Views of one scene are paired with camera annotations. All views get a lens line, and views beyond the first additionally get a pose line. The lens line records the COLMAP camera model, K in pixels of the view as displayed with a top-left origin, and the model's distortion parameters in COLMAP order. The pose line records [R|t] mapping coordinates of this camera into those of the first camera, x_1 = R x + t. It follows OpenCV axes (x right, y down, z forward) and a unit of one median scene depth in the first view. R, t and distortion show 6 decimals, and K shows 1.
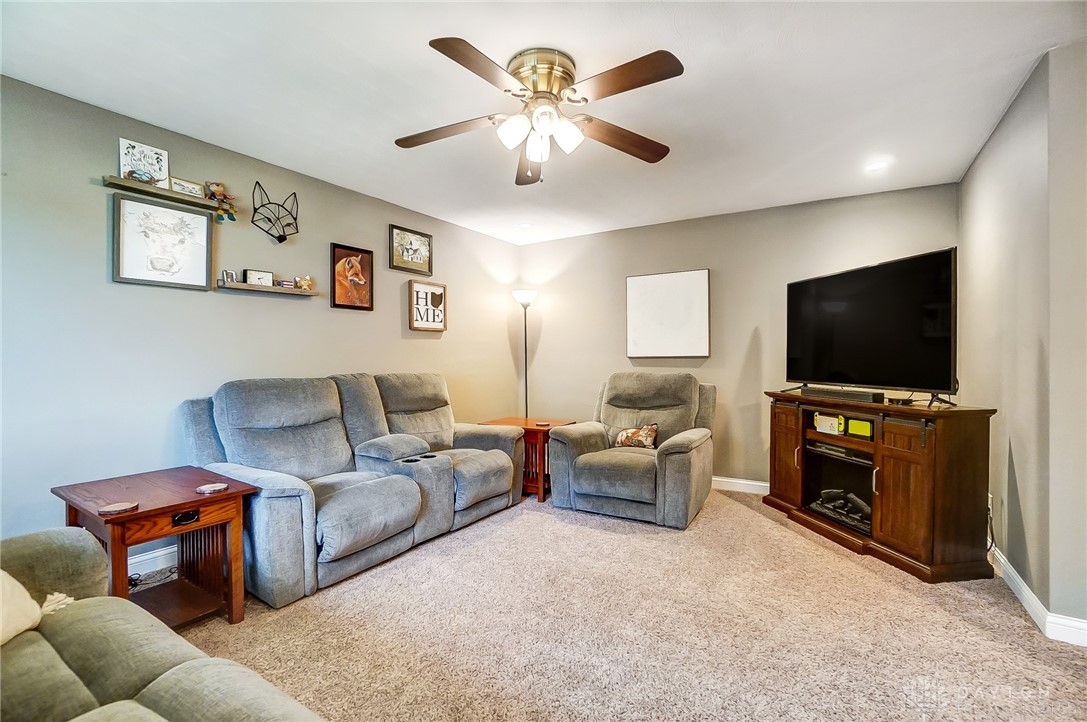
lens RADIAL K [[486.2, 0, 517.6], [0, 486.2, 360.1], [0, 0, 1]] dist [-0.046954, 0.017553]
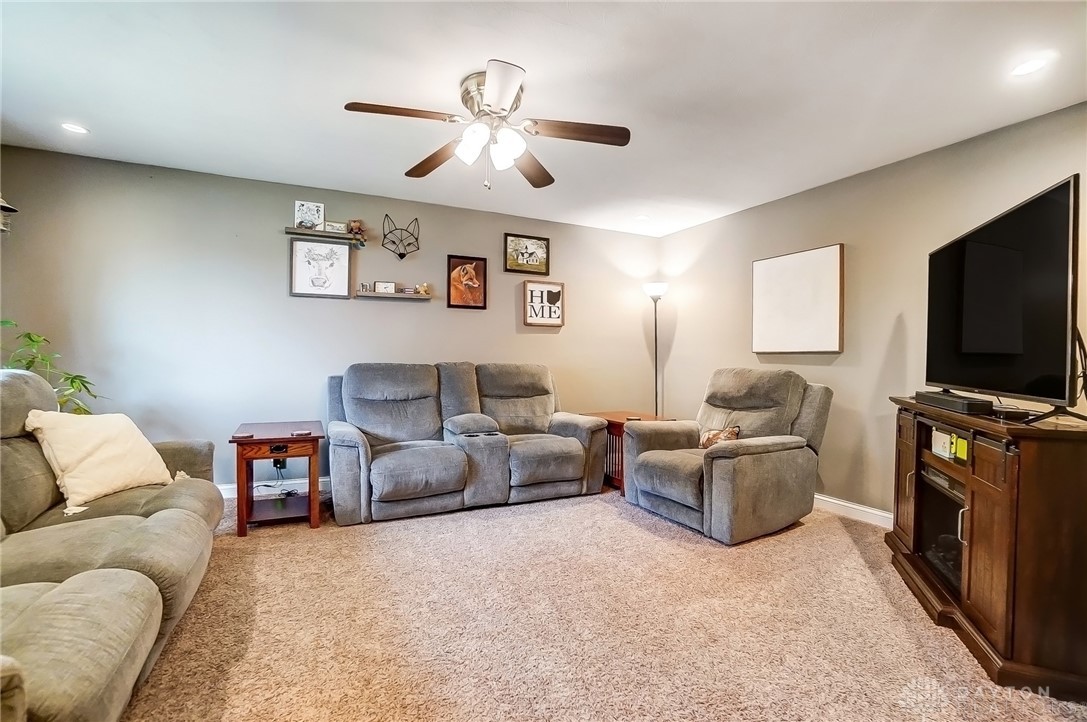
lens RADIAL K [[486.2, 0, 517.6], [0, 486.2, 360.1], [0, 0, 1]] dist [-0.046954, 0.017553]
pose [[0.854399, 0.017969, -0.519307, 0.411897], [-0.017397, 0.999831, 0.005974, 0.013055], [0.519326, 0.003930, 0.854567, 0.043875]]
